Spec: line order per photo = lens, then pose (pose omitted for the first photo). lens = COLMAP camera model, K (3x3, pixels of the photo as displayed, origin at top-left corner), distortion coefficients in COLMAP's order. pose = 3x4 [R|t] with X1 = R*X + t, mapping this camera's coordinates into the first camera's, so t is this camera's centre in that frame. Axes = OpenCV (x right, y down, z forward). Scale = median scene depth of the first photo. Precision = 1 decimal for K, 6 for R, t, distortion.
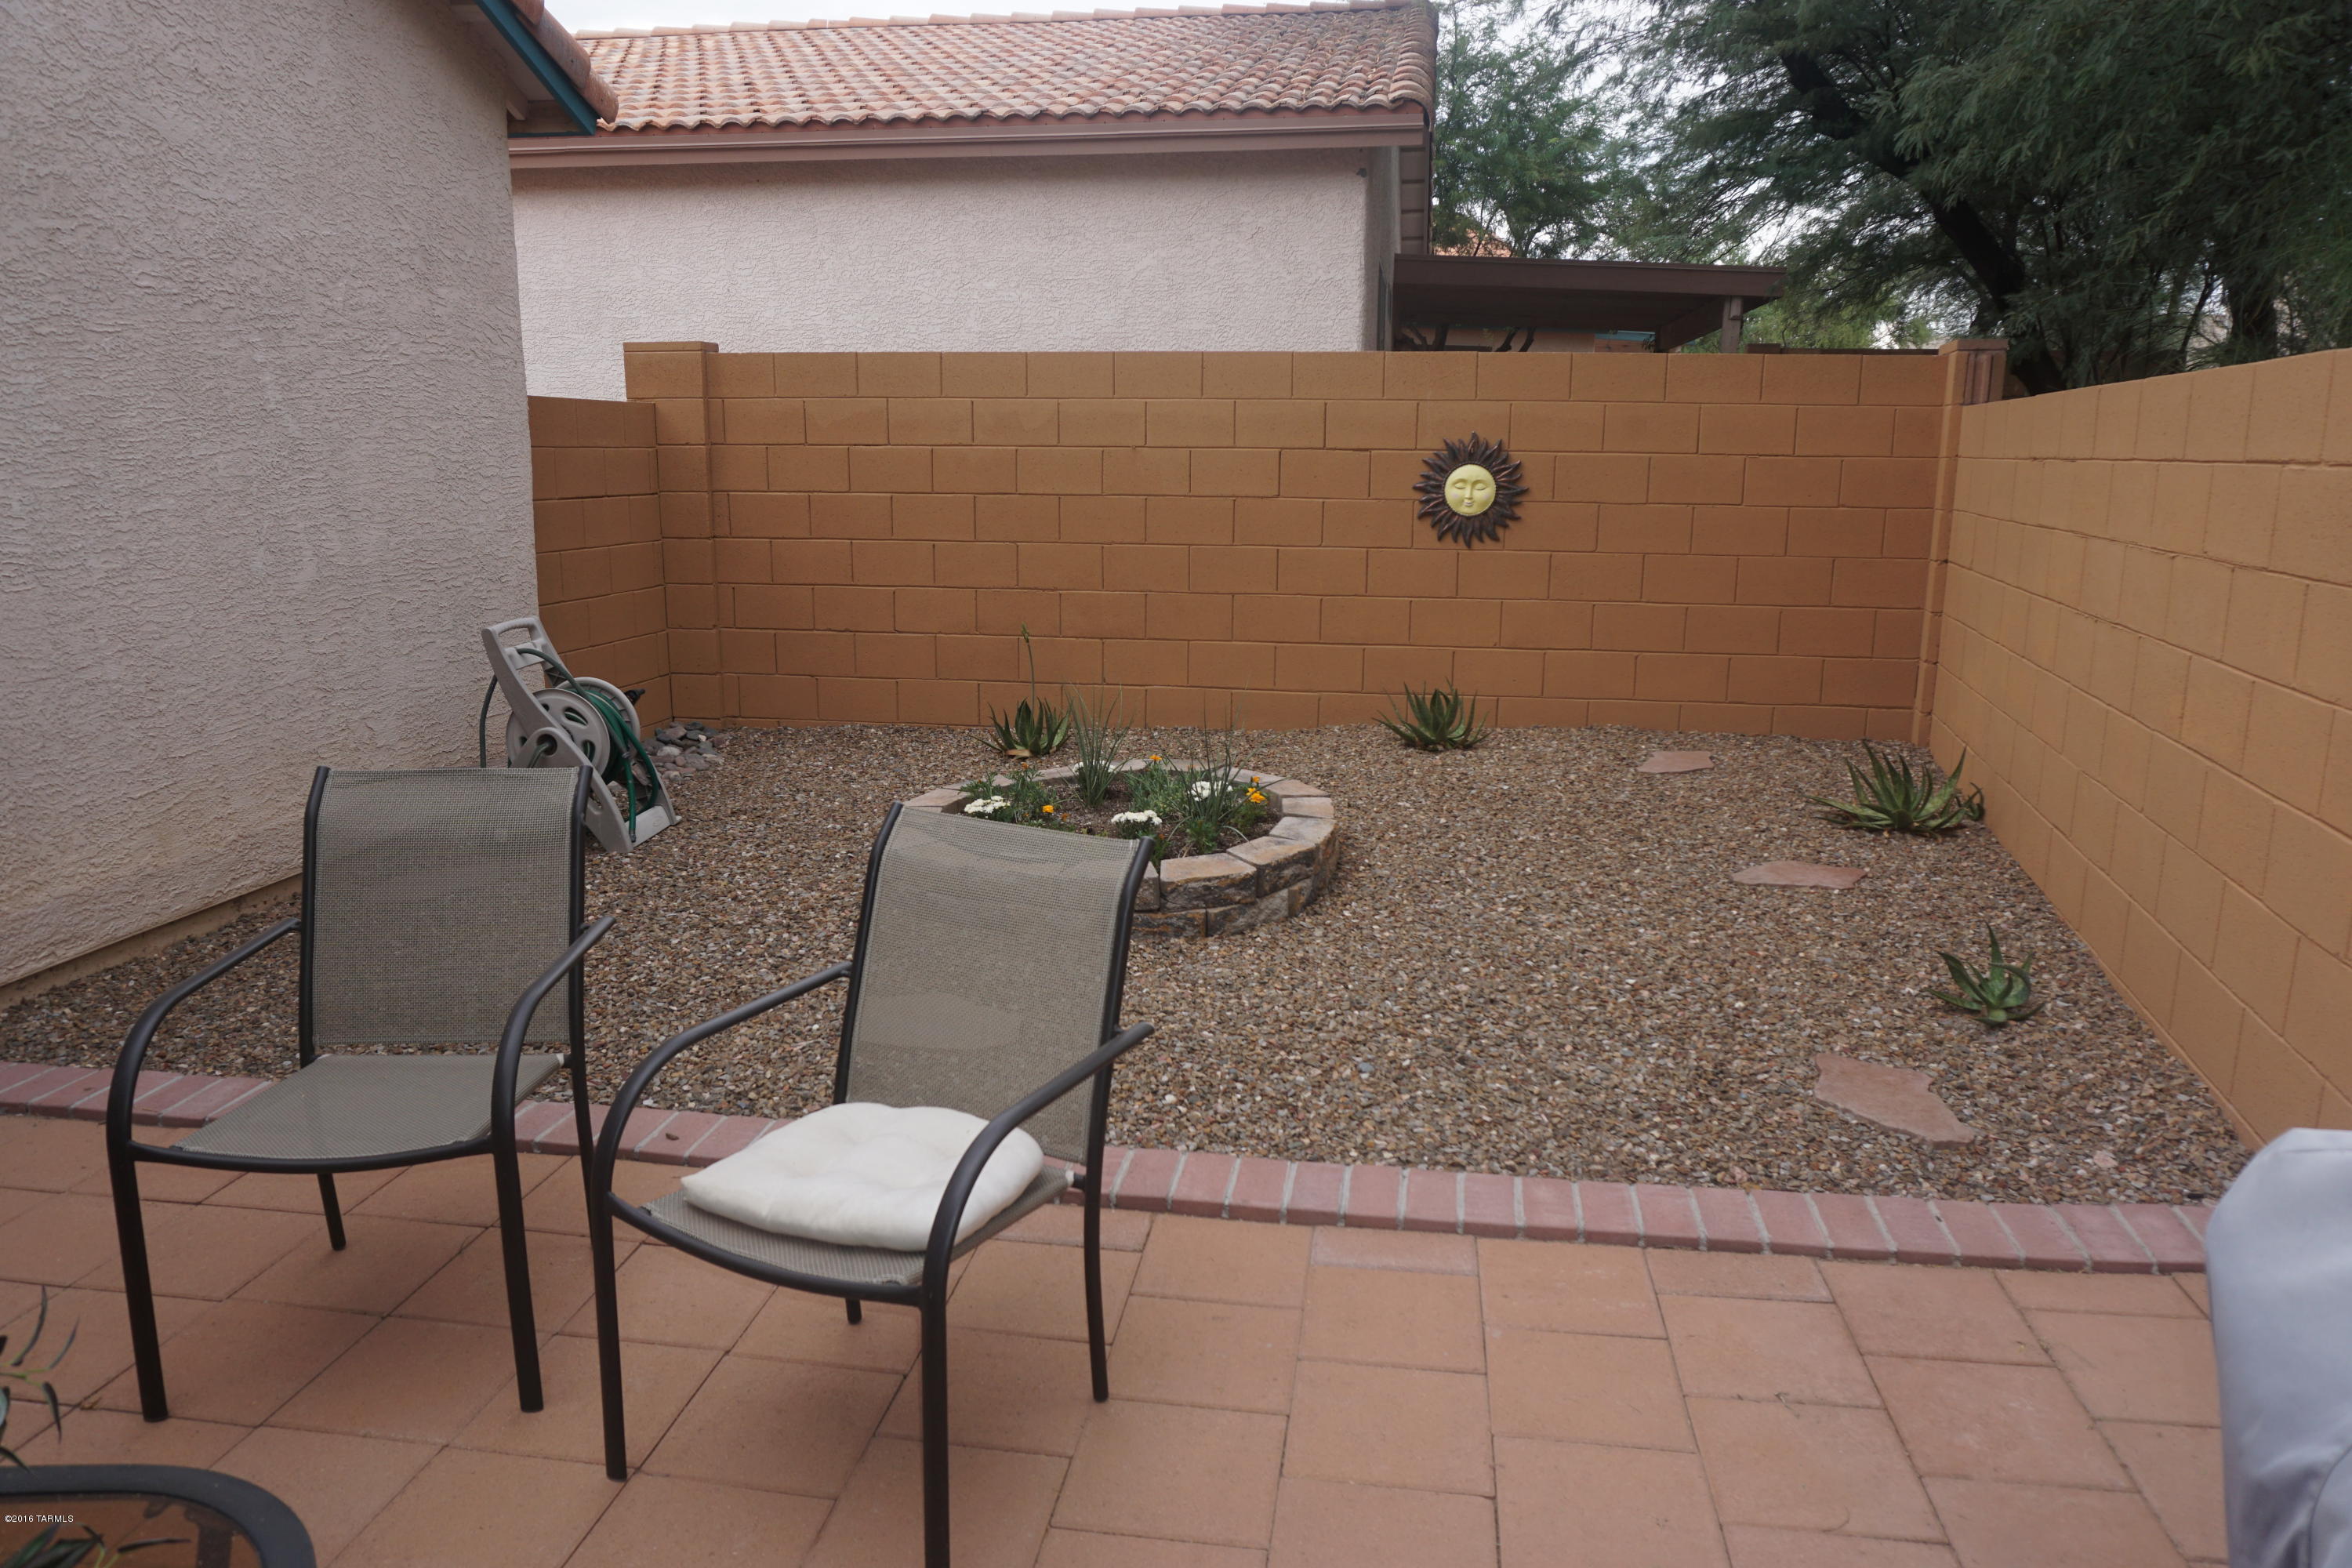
lens RADIAL K [[1578.5, 0, 1185.3], [0, 1578.5, 777.4], [0, 0, 1]] dist [-0.035586, 0.026221]
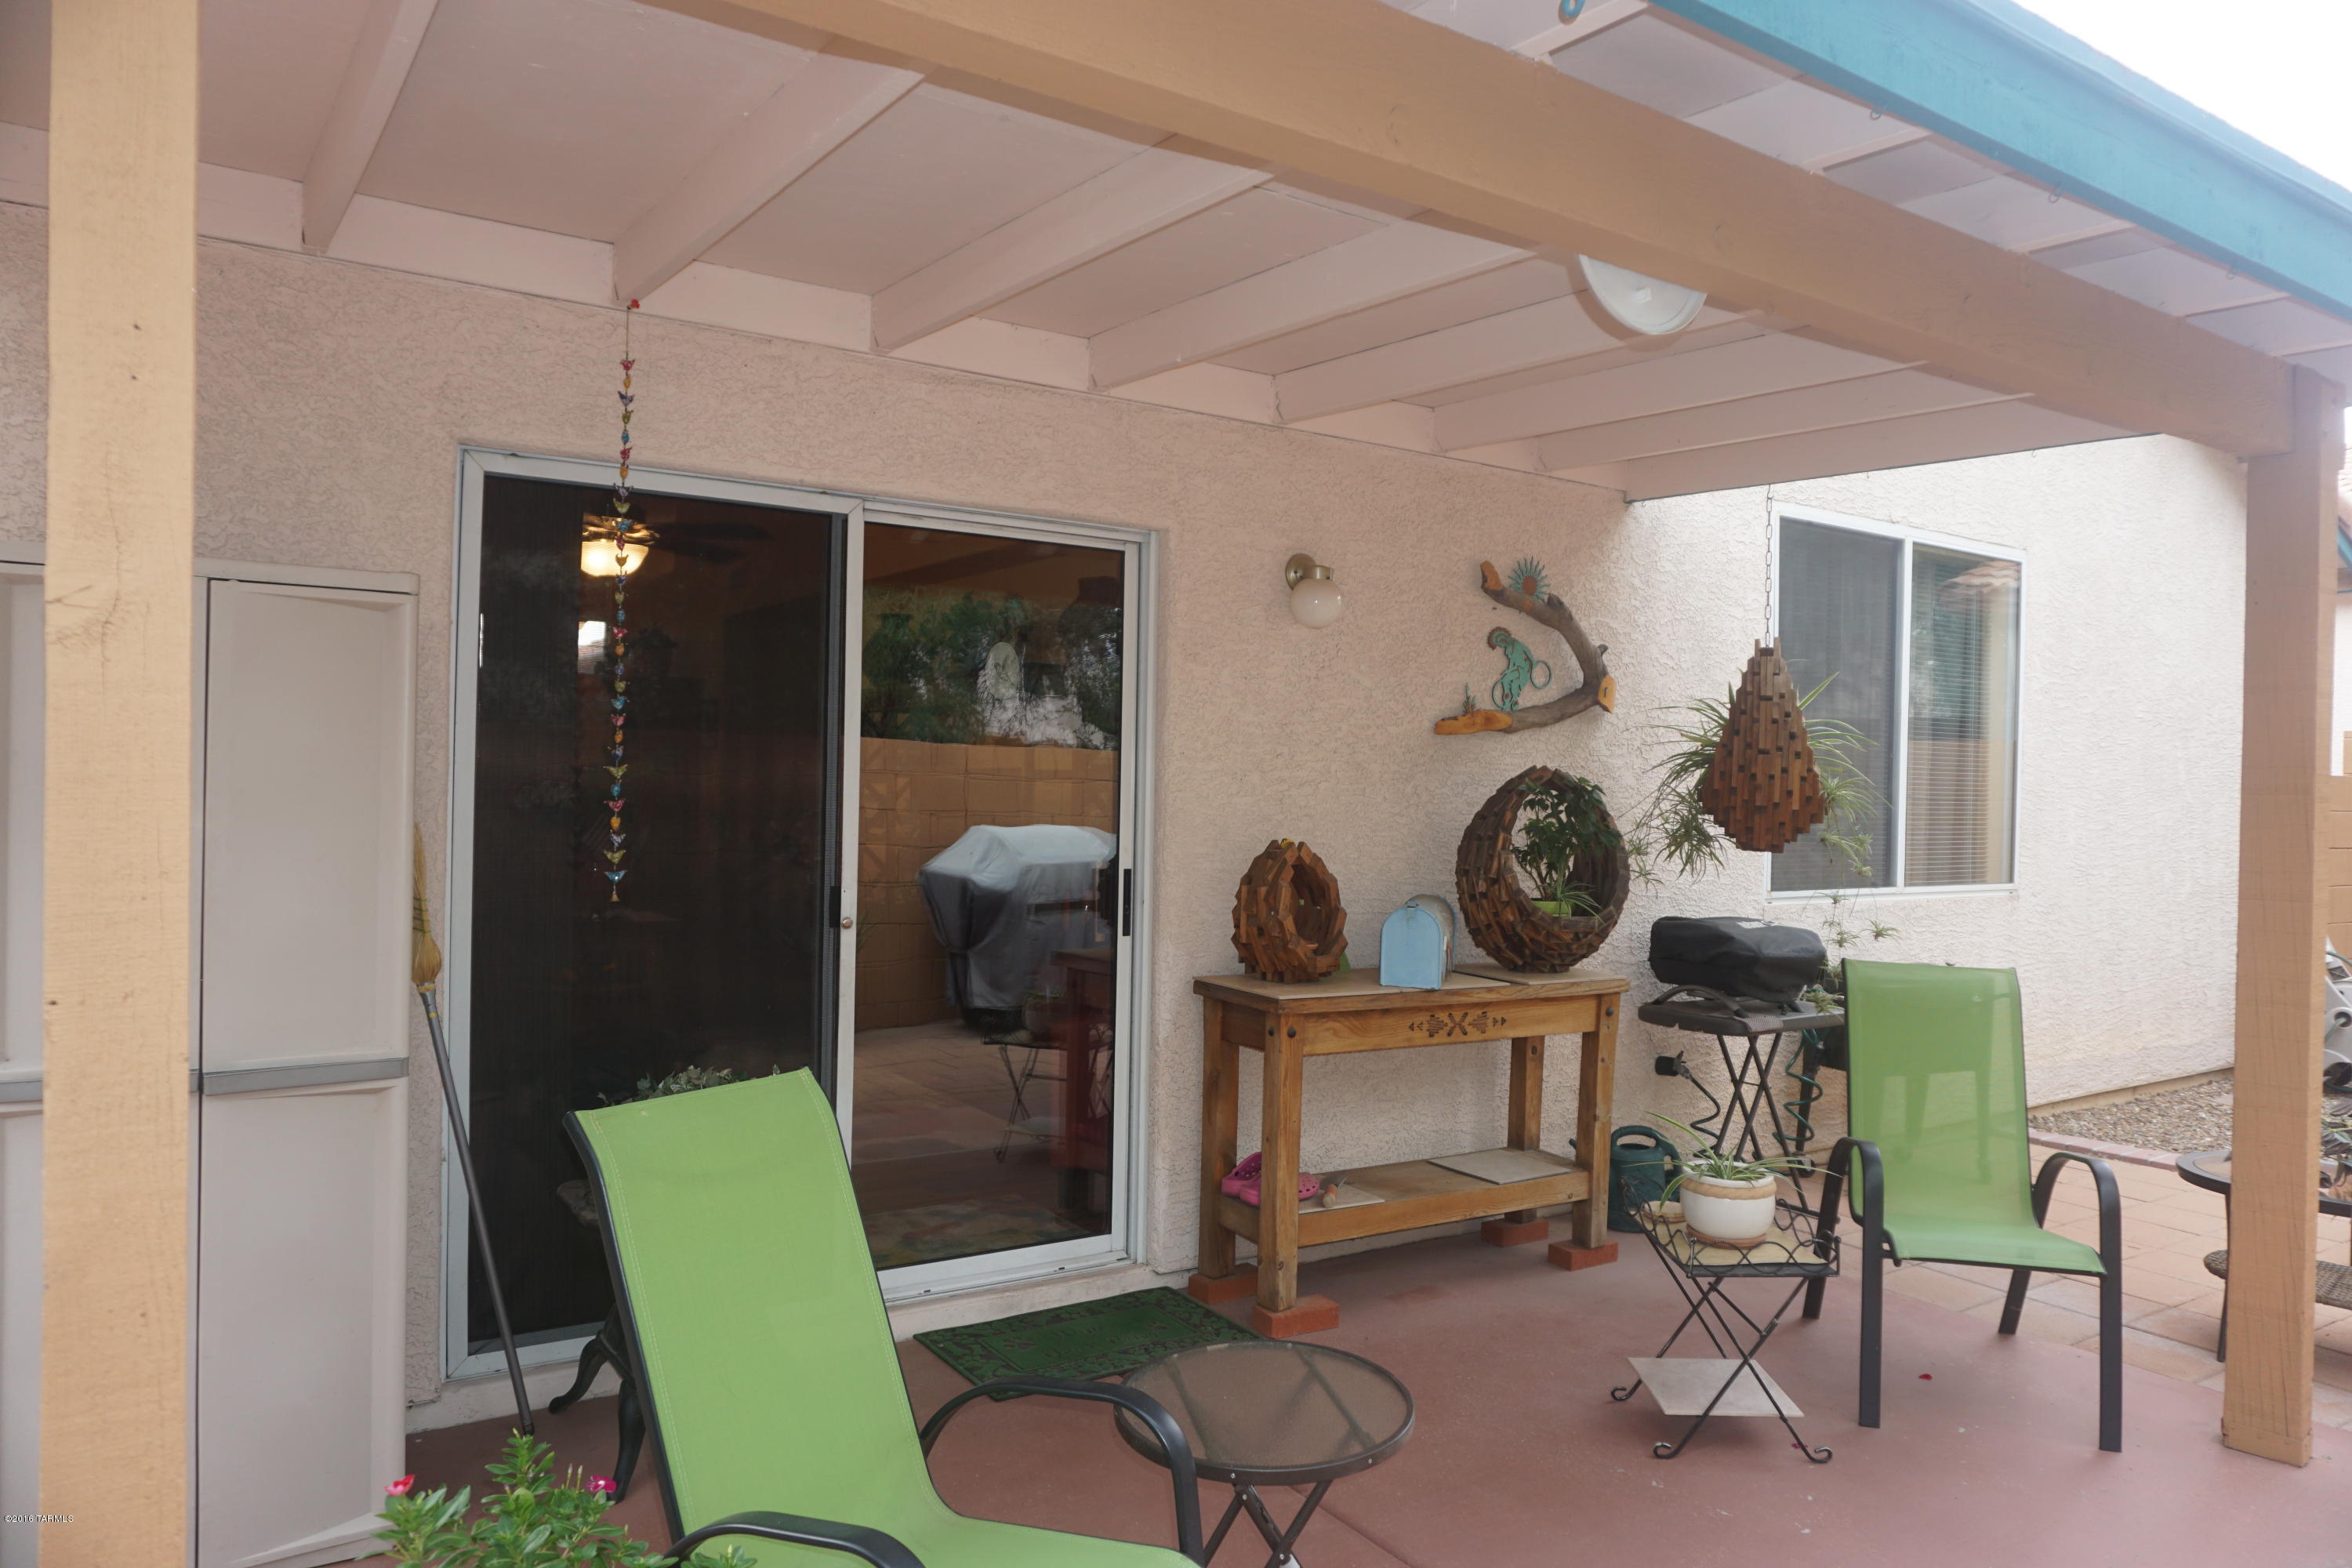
lens RADIAL K [[1578.5, 0, 1188.4], [0, 1578.5, 796.2], [0, 0, 1]] dist [-0.035586, 0.026221]
pose [[0.679209, 0.006765, -0.733914, -0.068180], [-0.160987, 0.976979, -0.139982, 0.116648], [0.716071, 0.213227, 0.664662, -0.565989]]
